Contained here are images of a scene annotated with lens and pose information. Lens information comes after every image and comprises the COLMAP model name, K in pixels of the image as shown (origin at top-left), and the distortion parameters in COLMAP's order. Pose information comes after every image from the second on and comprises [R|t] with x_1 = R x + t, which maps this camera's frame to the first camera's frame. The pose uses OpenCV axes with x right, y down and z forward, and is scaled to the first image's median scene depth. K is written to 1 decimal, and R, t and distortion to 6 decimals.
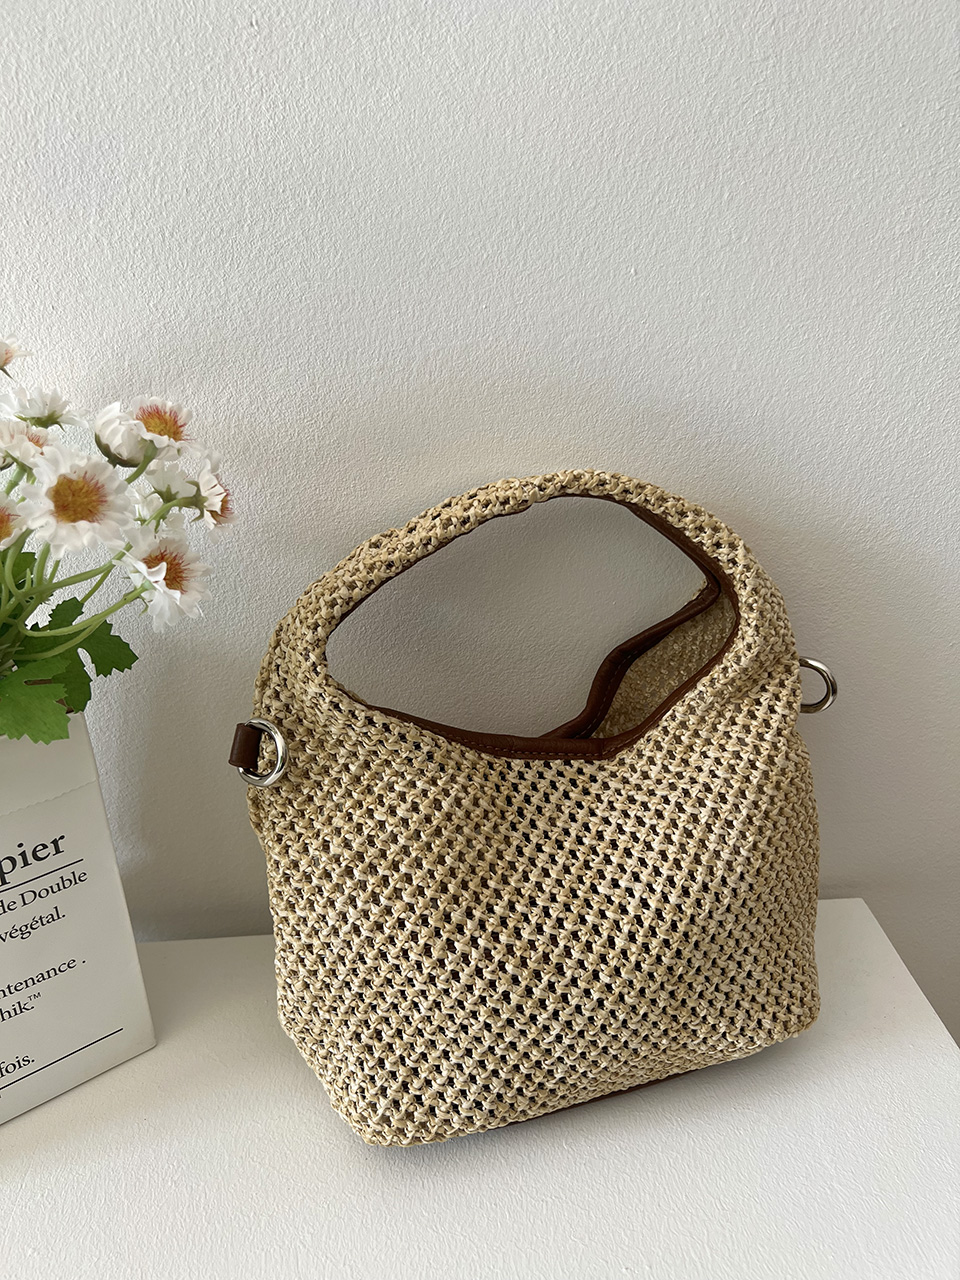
lens RADIAL K [[973.9, 0, 486.9], [0, 973.9, 640.2], [0, 0, 1]] dist [0.002503, -0.001591]
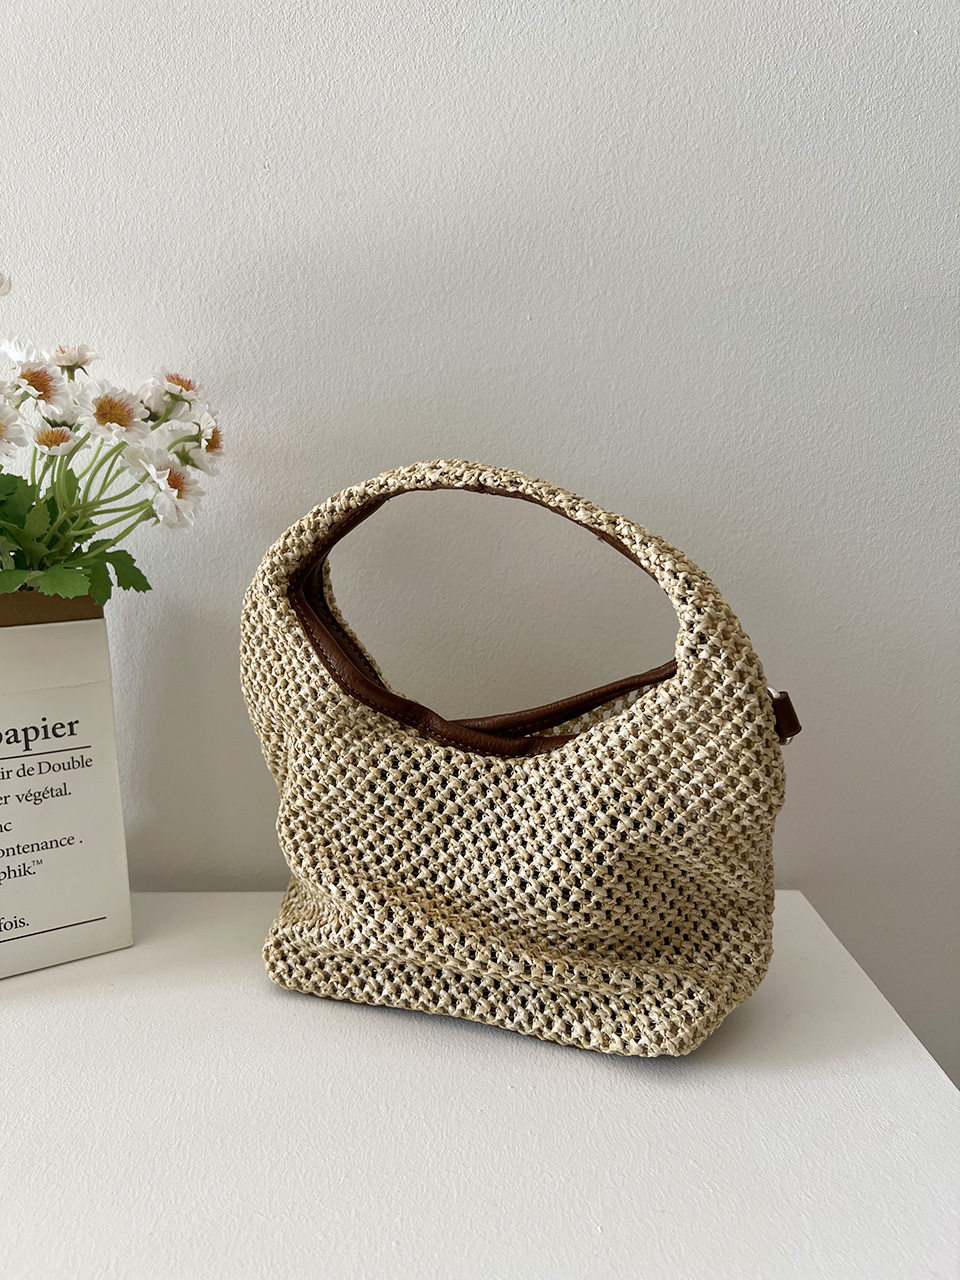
lens RADIAL K [[981.4, 0, 471.3], [0, 981.4, 639.8], [0, 0, 1]] dist [0.025485, -0.043265]
pose [[0.993979, -0.012791, -0.108822, 0.217903], [-0.021777, 0.950288, -0.310609, 0.498157], [0.107385, 0.311108, 0.944288, -0.189035]]
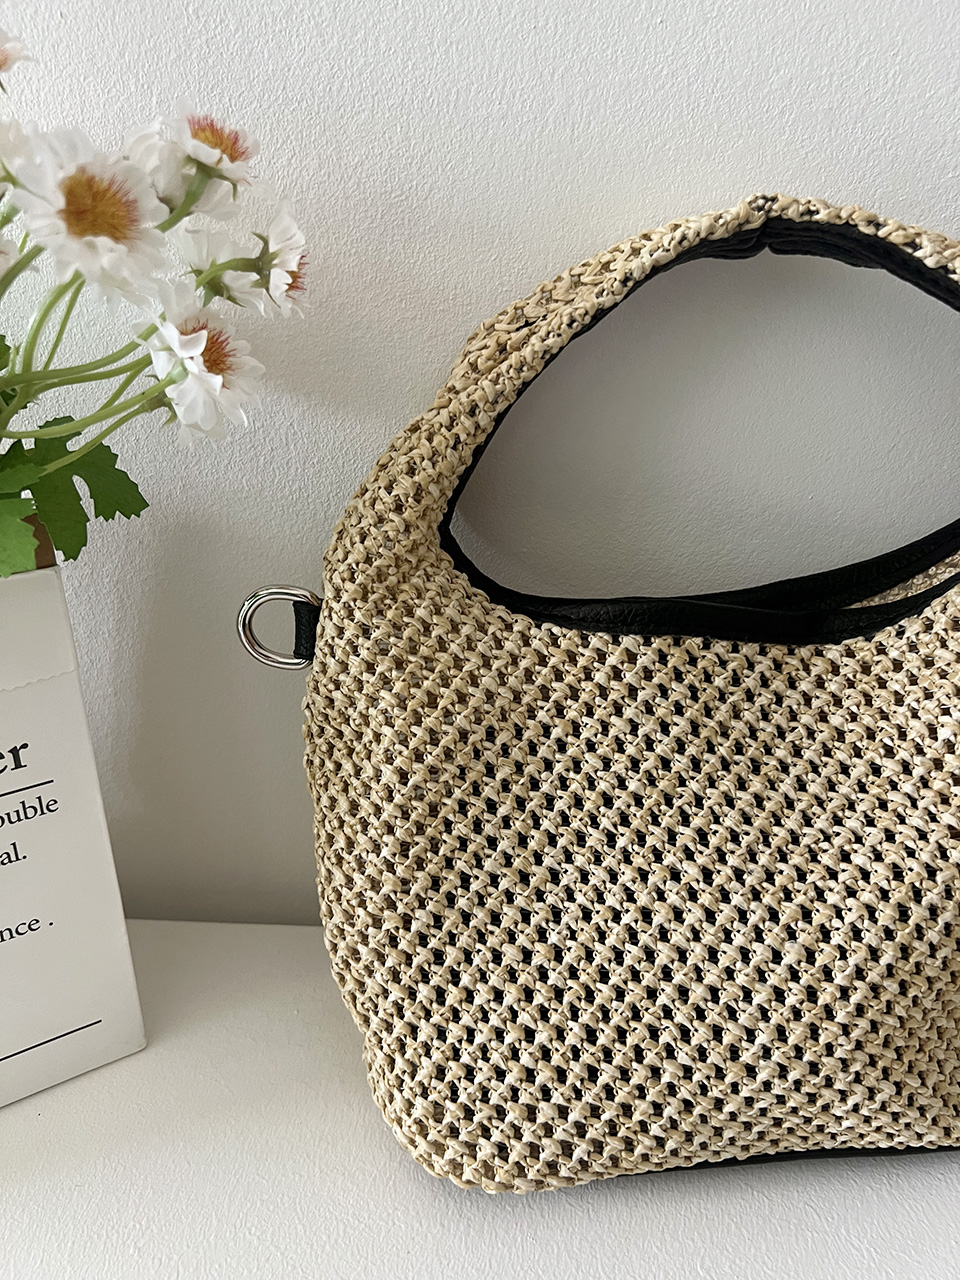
lens RADIAL K [[996.0, 0, 471.2], [0, 996.0, 656.5], [0, 0, 1]] dist [0.025384, -0.053907]
pose [[0.990888, 0.063793, -0.118625, -0.022233], [-0.066448, 0.997617, -0.018564, 0.127759], [0.117159, 0.026278, 0.992766, 0.304068]]
